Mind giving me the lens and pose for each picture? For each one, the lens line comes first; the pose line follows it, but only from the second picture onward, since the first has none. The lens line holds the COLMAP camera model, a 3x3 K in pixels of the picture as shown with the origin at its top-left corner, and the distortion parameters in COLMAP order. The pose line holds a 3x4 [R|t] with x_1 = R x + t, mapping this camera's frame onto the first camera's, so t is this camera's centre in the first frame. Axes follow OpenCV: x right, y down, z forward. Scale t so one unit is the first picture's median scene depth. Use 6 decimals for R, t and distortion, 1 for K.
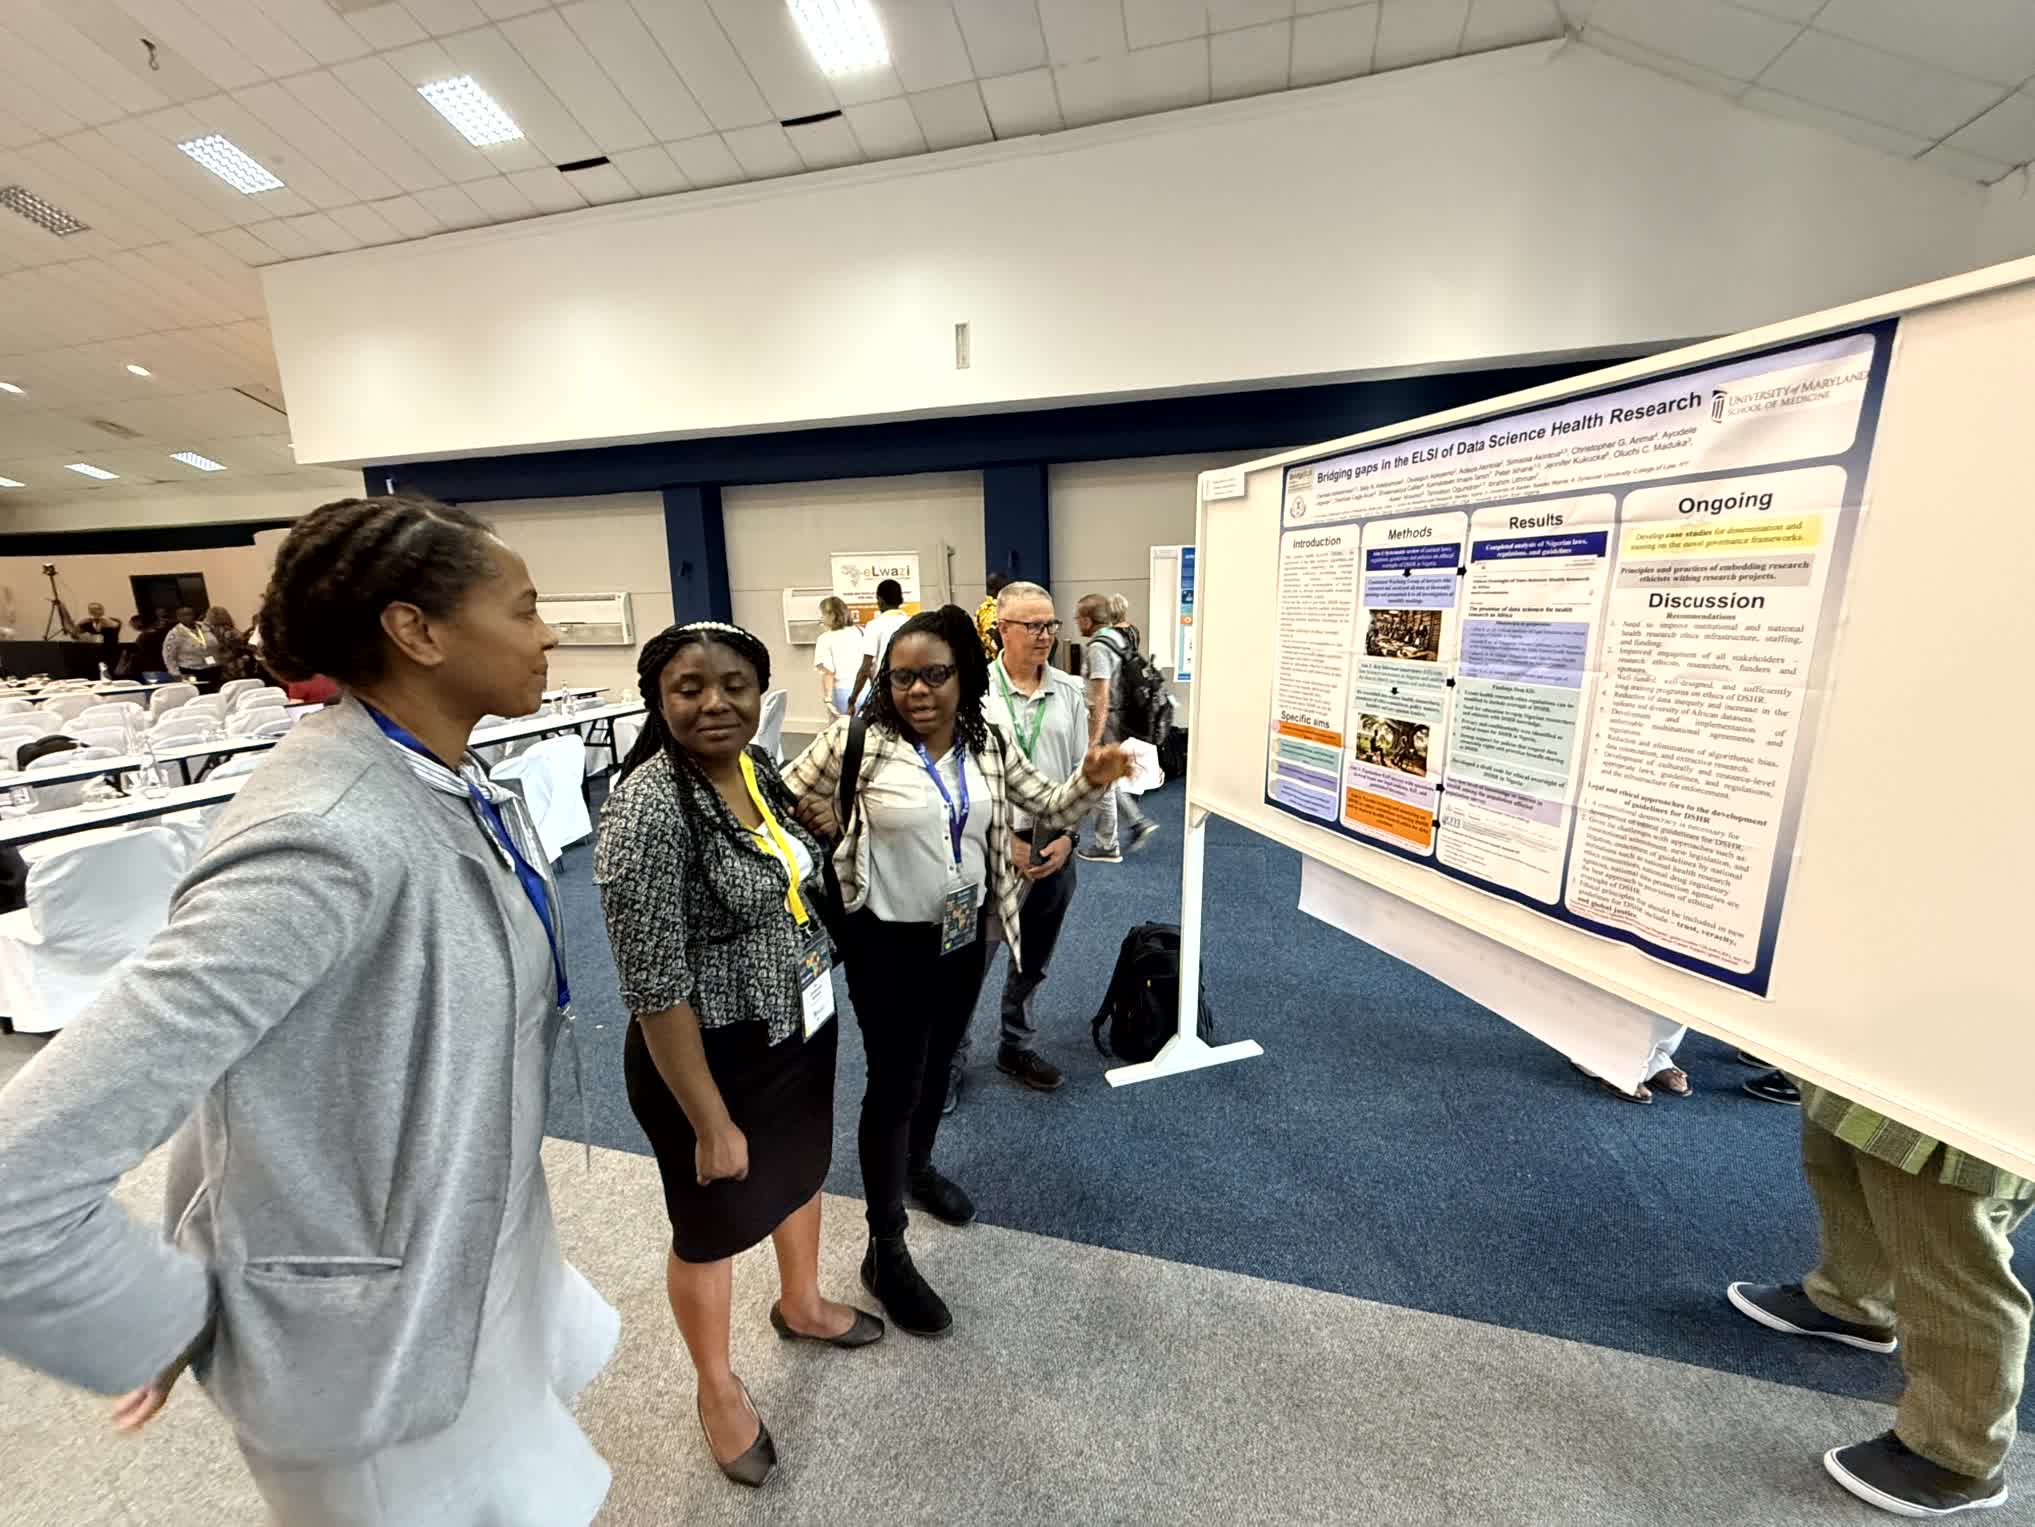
lens RADIAL K [[813.3, 0, 1014.1], [0, 813.3, 760.7], [0, 0, 1]] dist [0.000868, 0.000247]
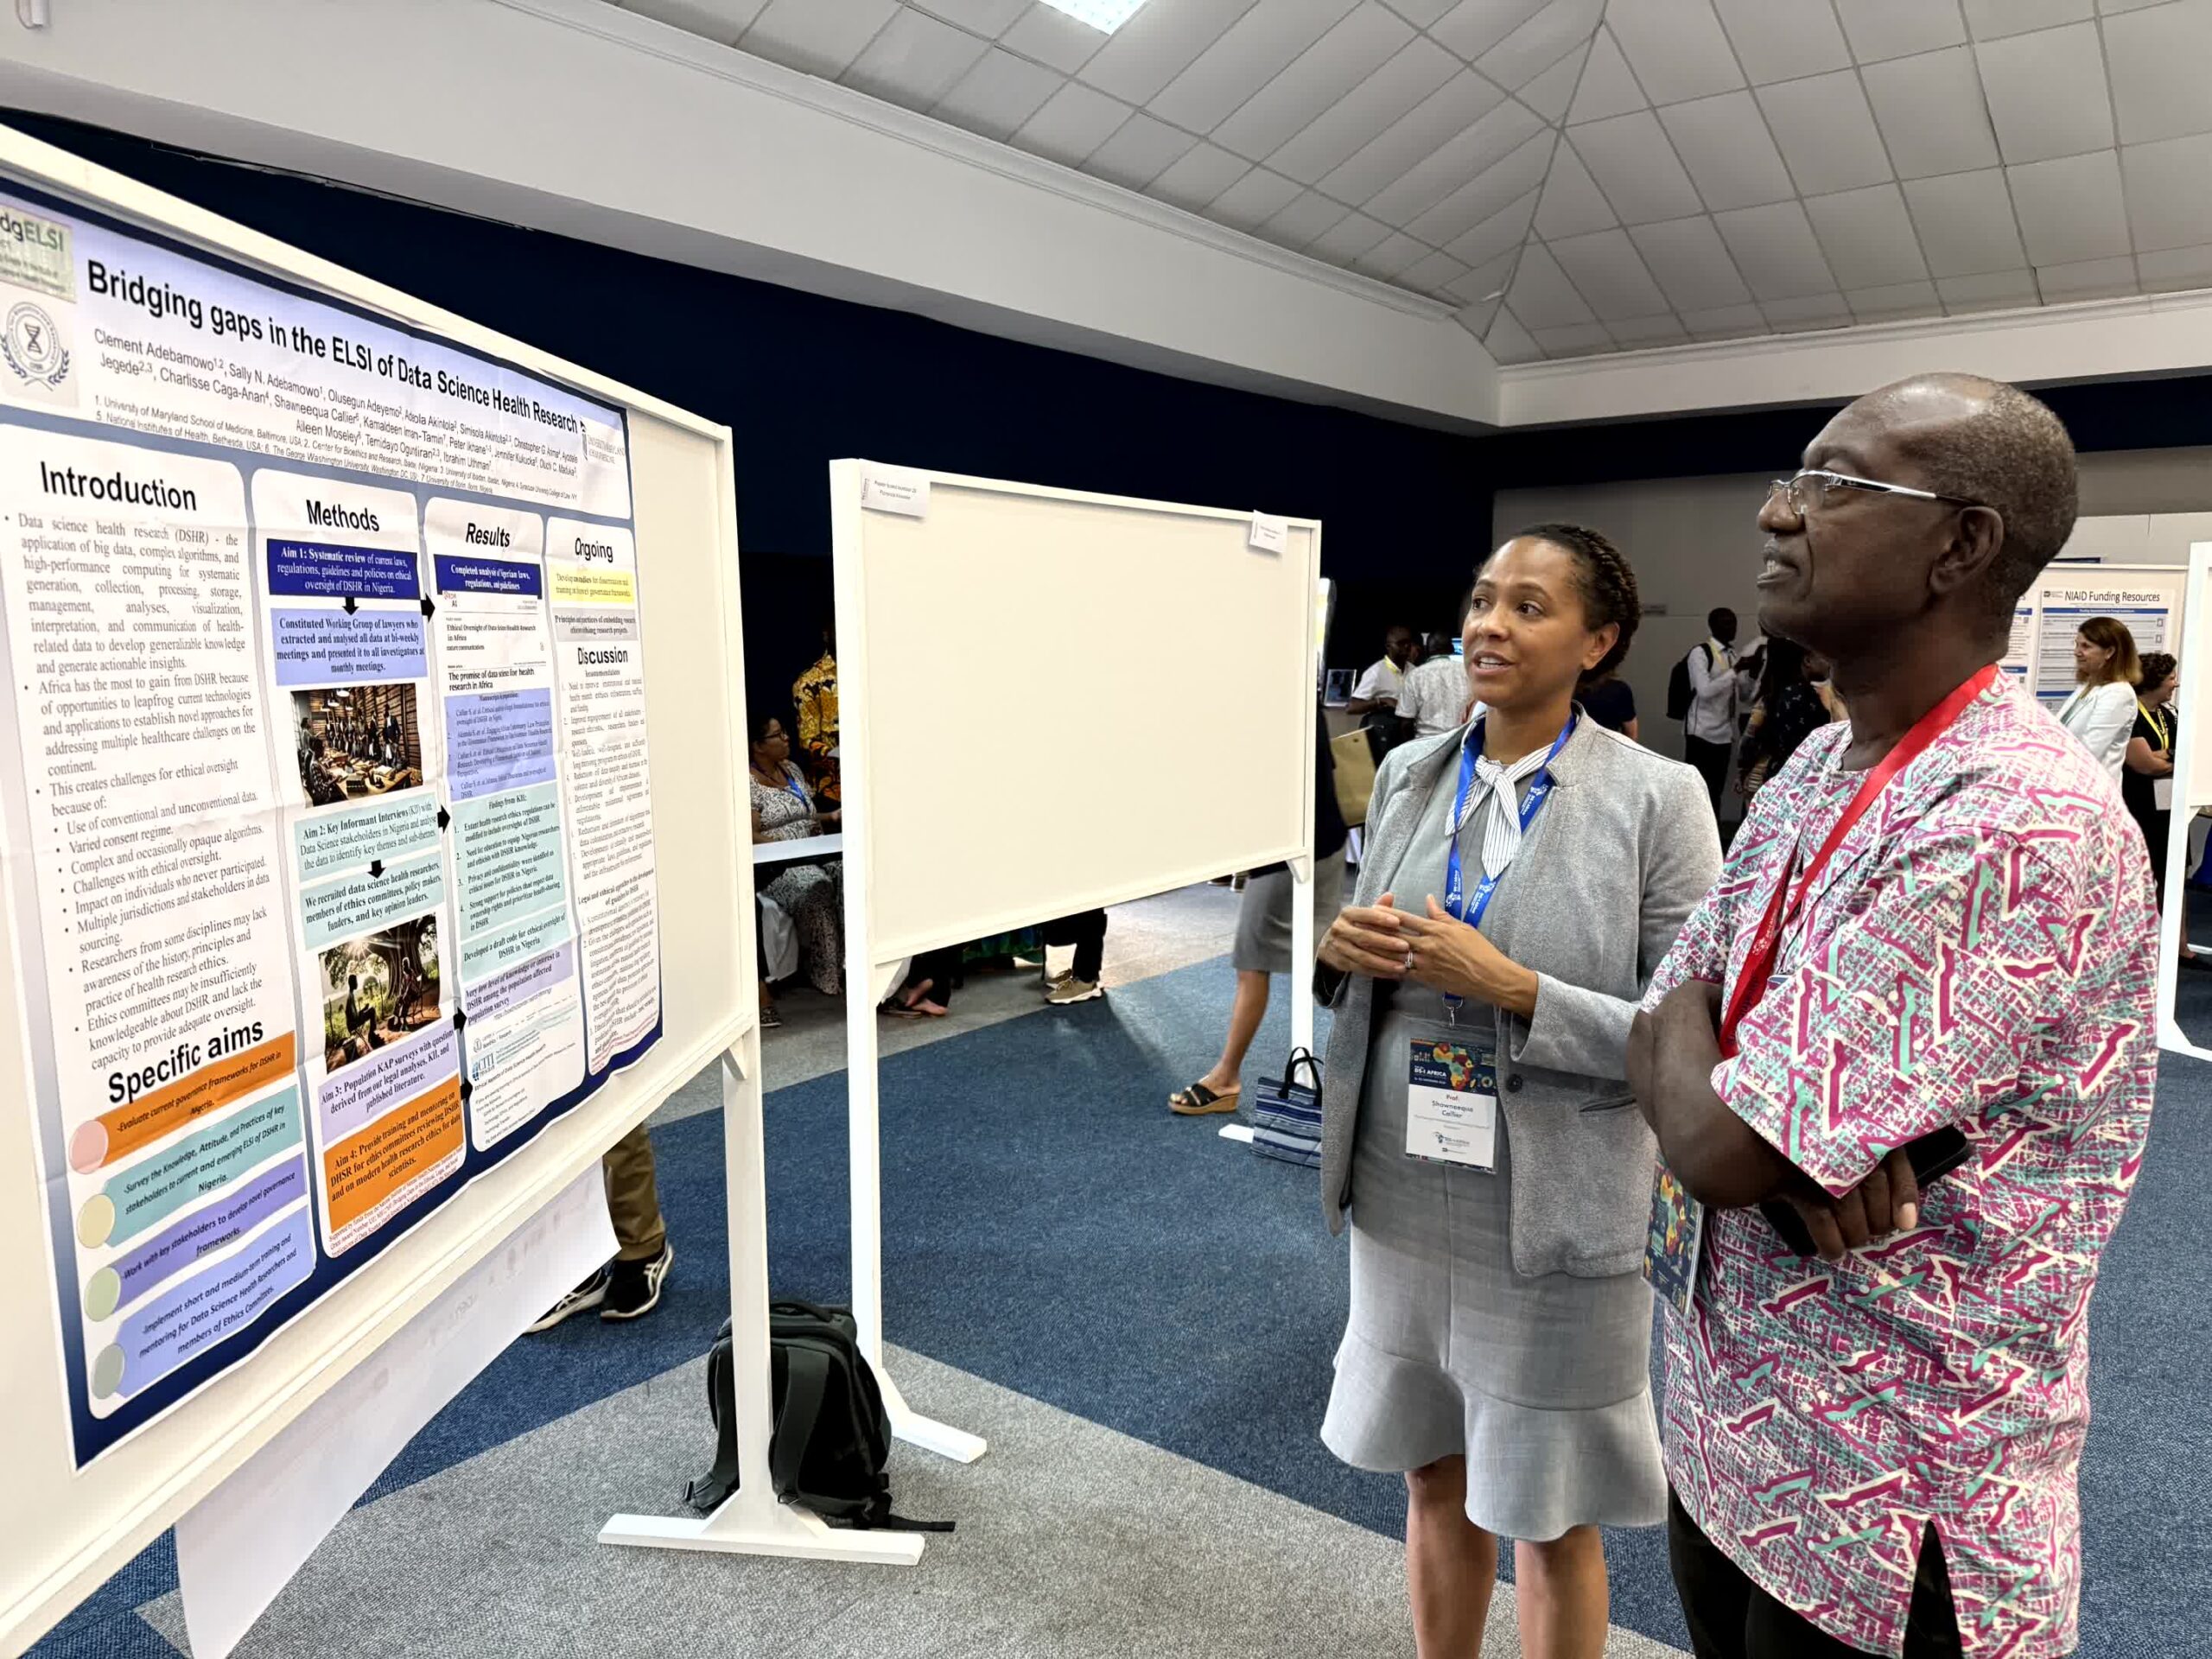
lens RADIAL K [[1564.7, 0, 1113.7], [0, 1564.7, 836.2], [0, 0, 1]] dist [-0.008935, 0.007884]
pose [[-0.925864, -0.028725, 0.376762, -0.228903], [0.095538, 0.946911, 0.306971, -0.338438], [-0.365578, 0.320209, -0.873967, 1.658839]]
